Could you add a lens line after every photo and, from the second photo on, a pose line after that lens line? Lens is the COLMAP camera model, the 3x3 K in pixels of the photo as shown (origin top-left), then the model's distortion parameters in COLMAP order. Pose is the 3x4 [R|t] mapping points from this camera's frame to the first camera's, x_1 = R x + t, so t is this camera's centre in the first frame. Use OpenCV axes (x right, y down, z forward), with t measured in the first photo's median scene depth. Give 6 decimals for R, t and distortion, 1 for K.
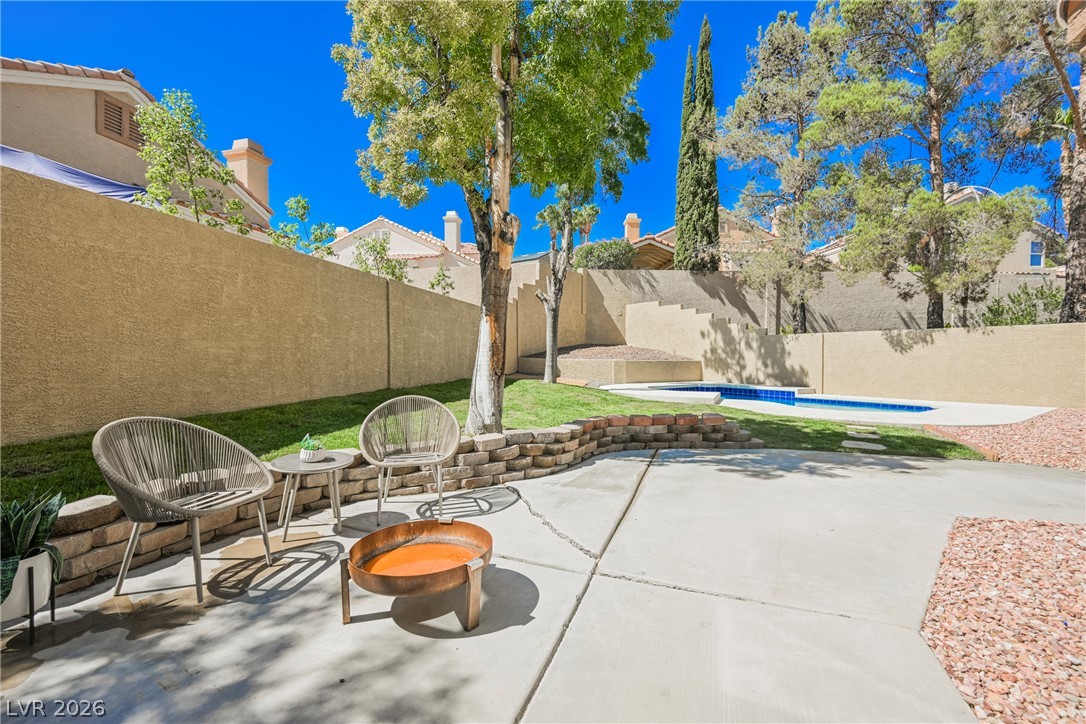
lens RADIAL K [[461.0, 0, 545.1], [0, 461.0, 366.6], [0, 0, 1]] dist [0.001144, 0.000053]
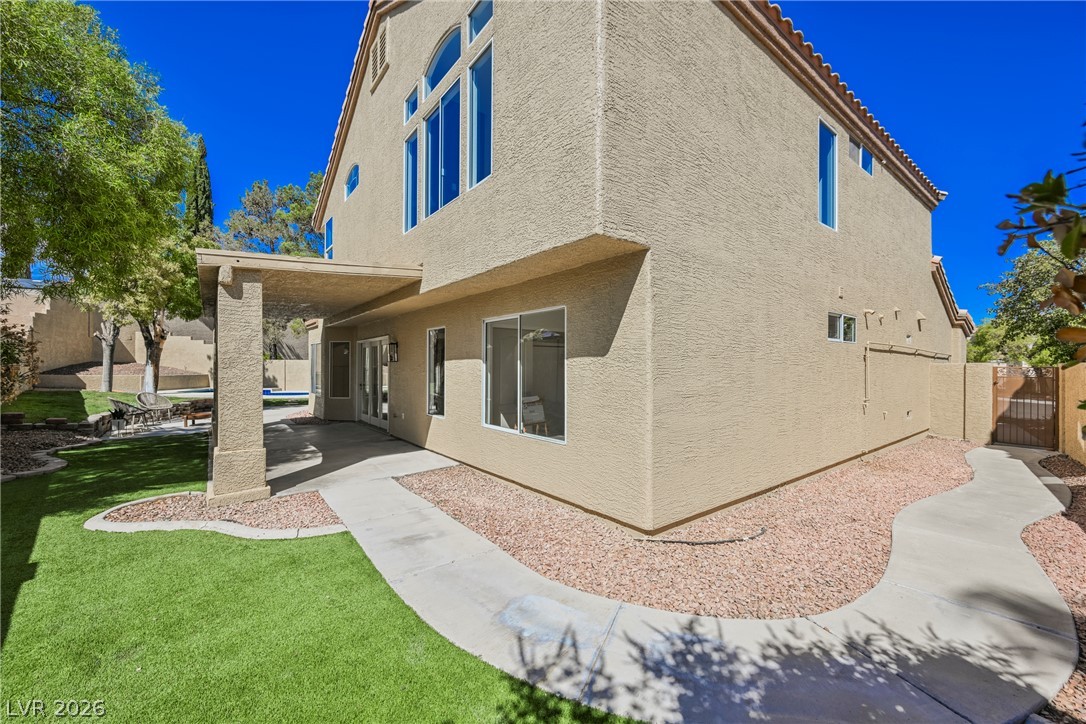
lens RADIAL K [[424.1, 0, 541.6], [0, 424.1, 365.6], [0, 0, 1]] dist [0.000954, 0.000588]
pose [[0.489599, -0.000967, 0.871947, -0.410016], [0.013156, 0.999894, -0.006278, -0.019031], [-0.871849, 0.014545, 0.489559, -0.784553]]
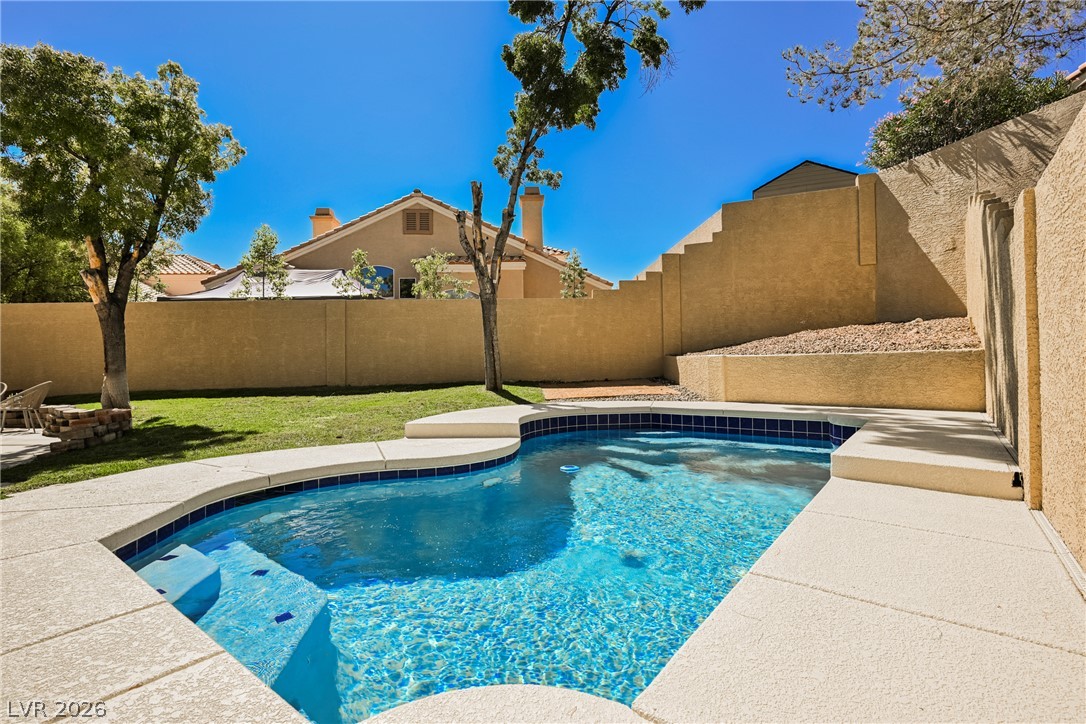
lens RADIAL K [[504.5, 0, 544.6], [0, 504.5, 363.5], [0, 0, 1]] dist [0.000488, -0.000454]
pose [[0.277951, -0.015316, -0.960473, 0.661895], [-0.002873, 0.999855, -0.016776, 0.004495], [0.960591, 0.007422, 0.277867, 0.668154]]
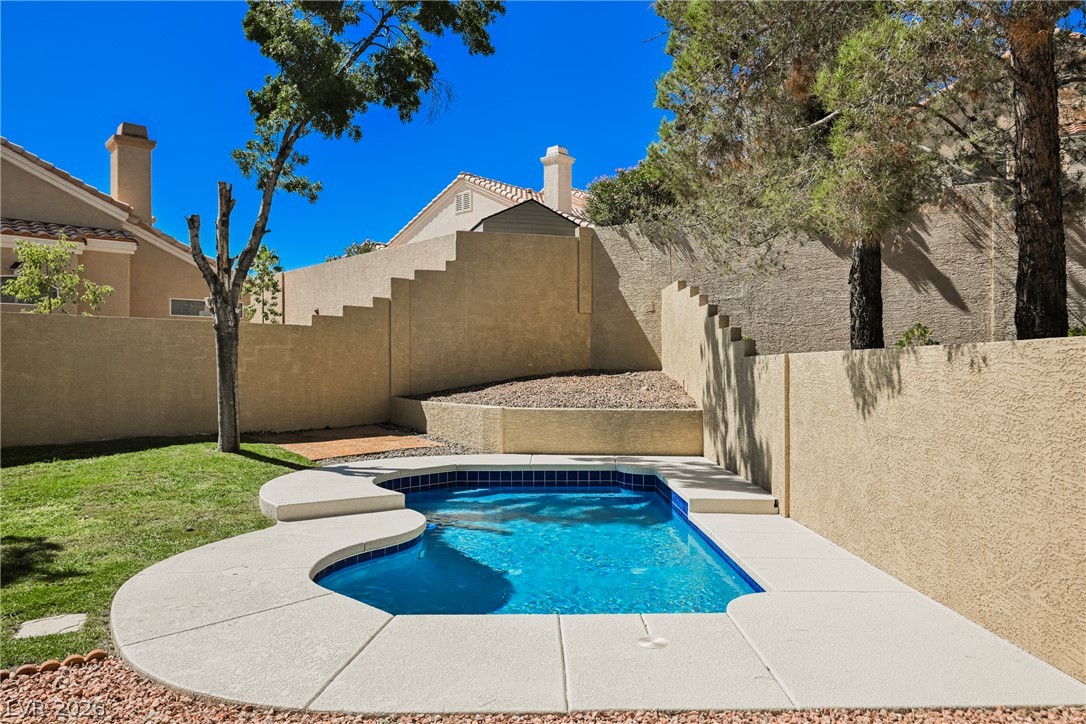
lens RADIAL K [[763.6, 0, 539.4], [0, 763.6, 363.9], [0, 0, 1]] dist [-0.002675, 0.000067]
pose [[0.816387, -0.011135, -0.577398, 0.706633], [-0.006797, 0.999560, -0.028886, -0.039111], [0.577465, 0.027507, 0.815952, 0.340005]]
